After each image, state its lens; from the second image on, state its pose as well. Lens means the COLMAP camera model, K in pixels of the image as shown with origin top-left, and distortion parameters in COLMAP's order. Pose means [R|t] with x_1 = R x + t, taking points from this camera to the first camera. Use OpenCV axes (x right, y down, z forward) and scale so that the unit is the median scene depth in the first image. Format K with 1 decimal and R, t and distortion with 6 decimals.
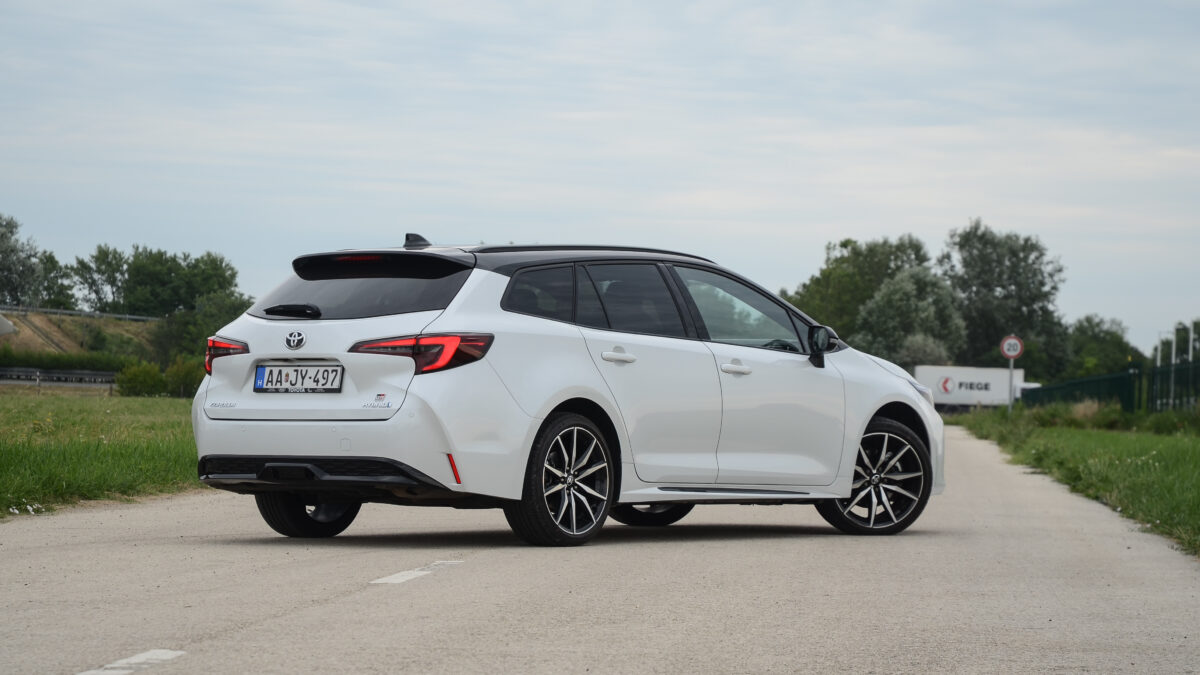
lens RADIAL K [[3646.3, 0, 546.5], [0, 3646.3, 358.3], [0, 0, 1]] dist [0.427814, 0.000000]
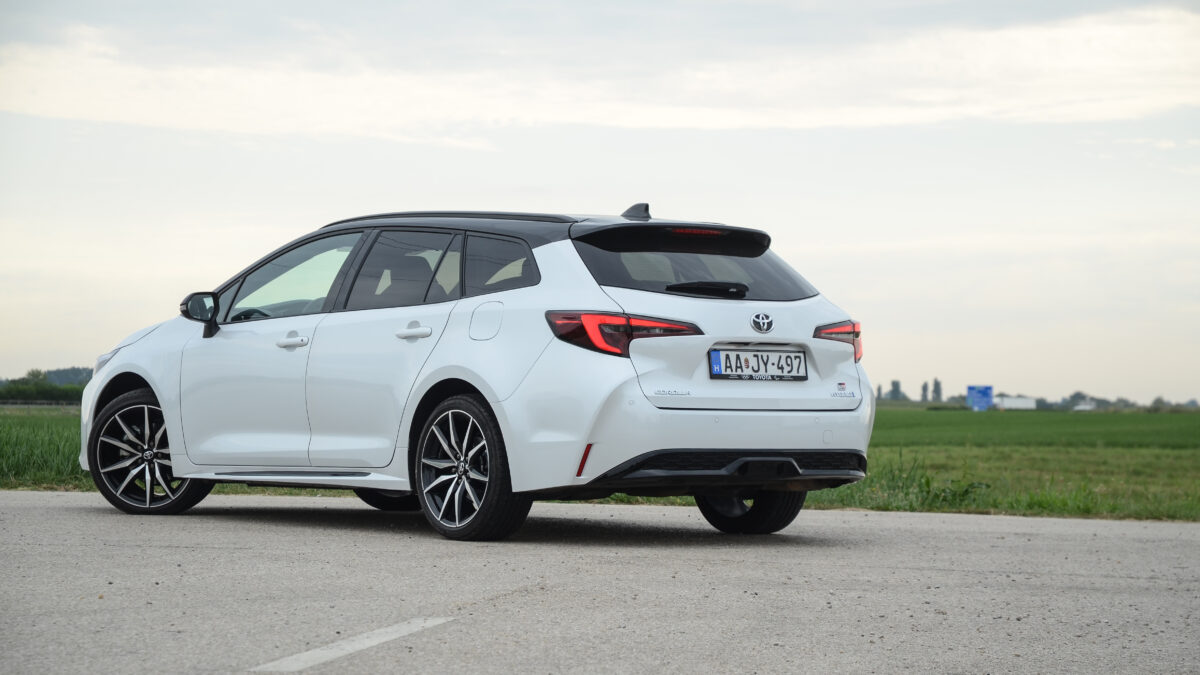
lens RADIAL K [[3646.3, 0, 597.9], [0, 3646.3, 339.9], [0, 0, 1]] dist [0.427814, 0.000000]
pose [[0.243033, 0.007339, 0.969990, -0.946662], [-0.031062, 0.999517, 0.000221, 0.000401], [-0.969521, -0.030183, 0.243143, 0.801146]]
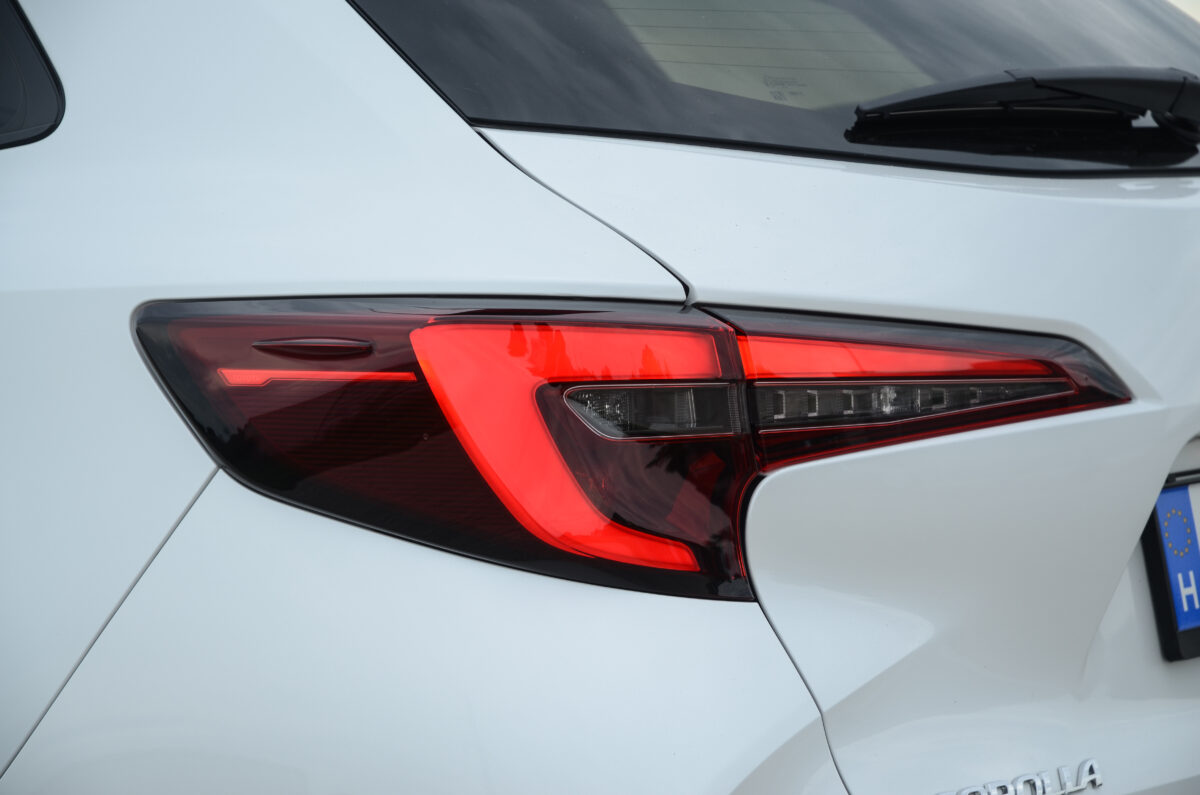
lens RADIAL K [[3160.2, 0, 593.2], [0, 3160.2, 402.9], [0, 0, 1]] dist [0.393809, 0.000000]
pose [[-0.001075, -0.067063, 0.997748, -0.206989], [0.016001, 0.997620, 0.067072, -0.010216], [-0.999871, 0.016037, 0.000000, 1.012997]]
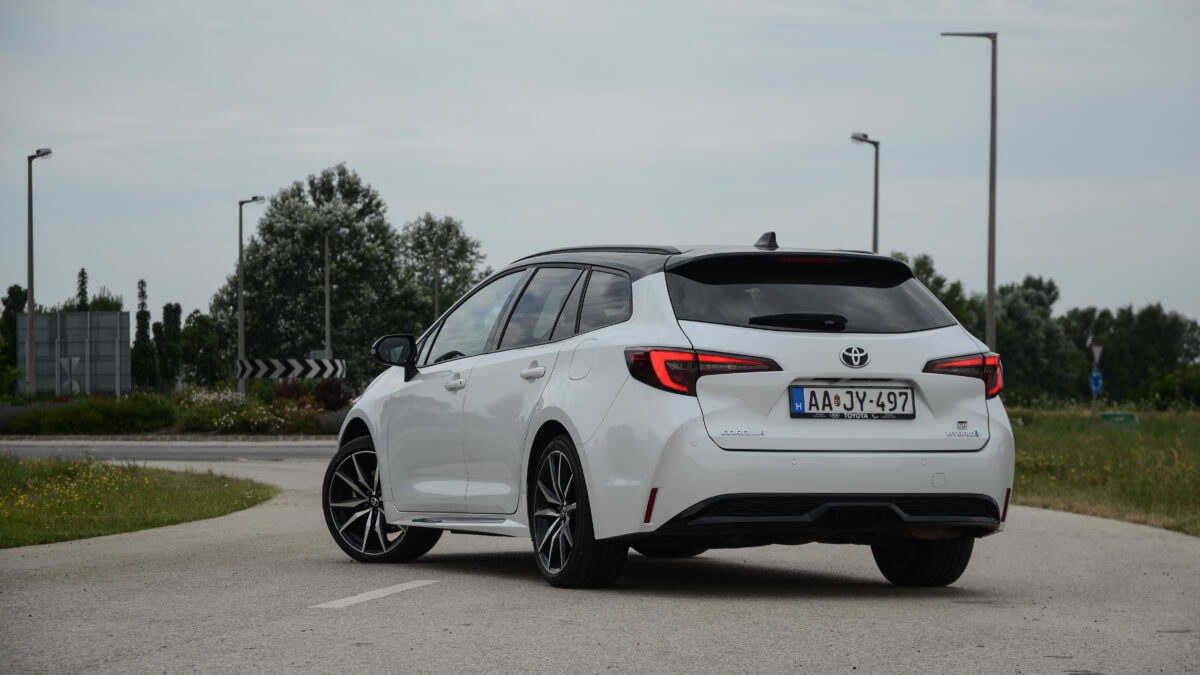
lens RADIAL K [[3646.3, 0, 606.5], [0, 3646.3, 330.7], [0, 0, 1]] dist [0.427814, 0.000000]
pose [[0.514515, 0.015976, 0.857332, -0.810852], [-0.017003, 0.999820, -0.008427, -0.002858], [-0.857312, -0.010242, 0.514694, 0.599951]]
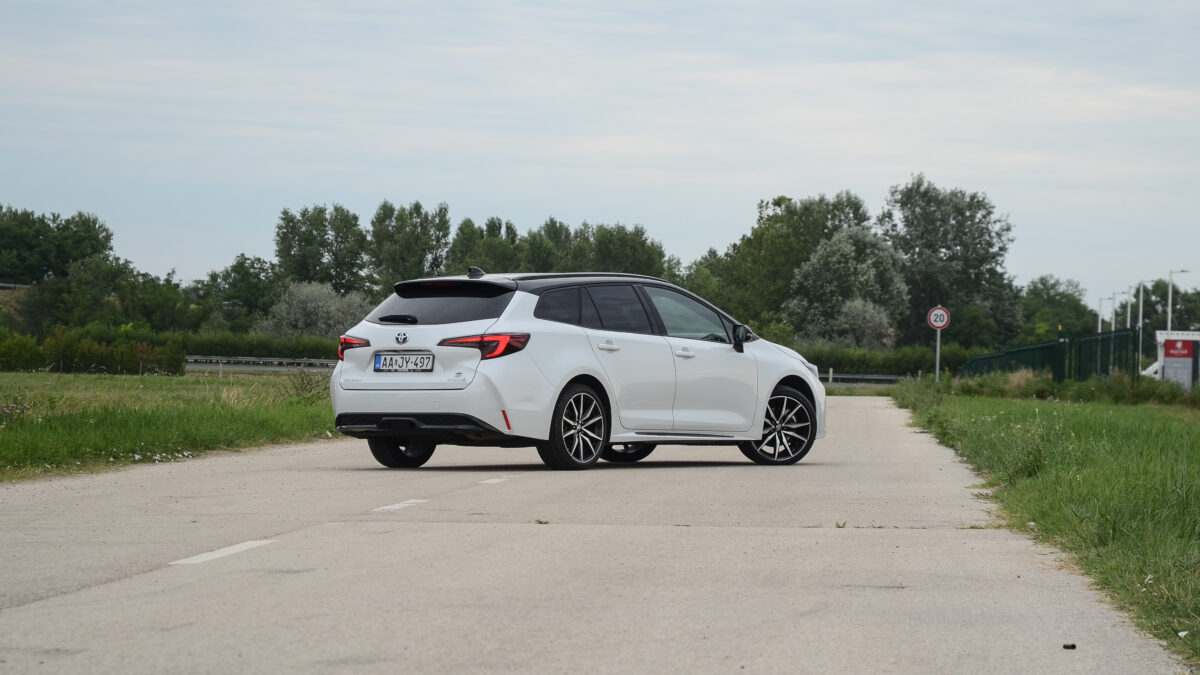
lens RADIAL K [[3646.3, 0, 603.2], [0, 3646.3, 337.1], [0, 0, 1]] dist [0.427814, 0.000000]
pose [[0.999367, -0.006246, 0.035023, -0.036868], [0.006194, 0.999980, 0.001588, -0.007170], [-0.035032, -0.001370, 0.999385, -0.538103]]
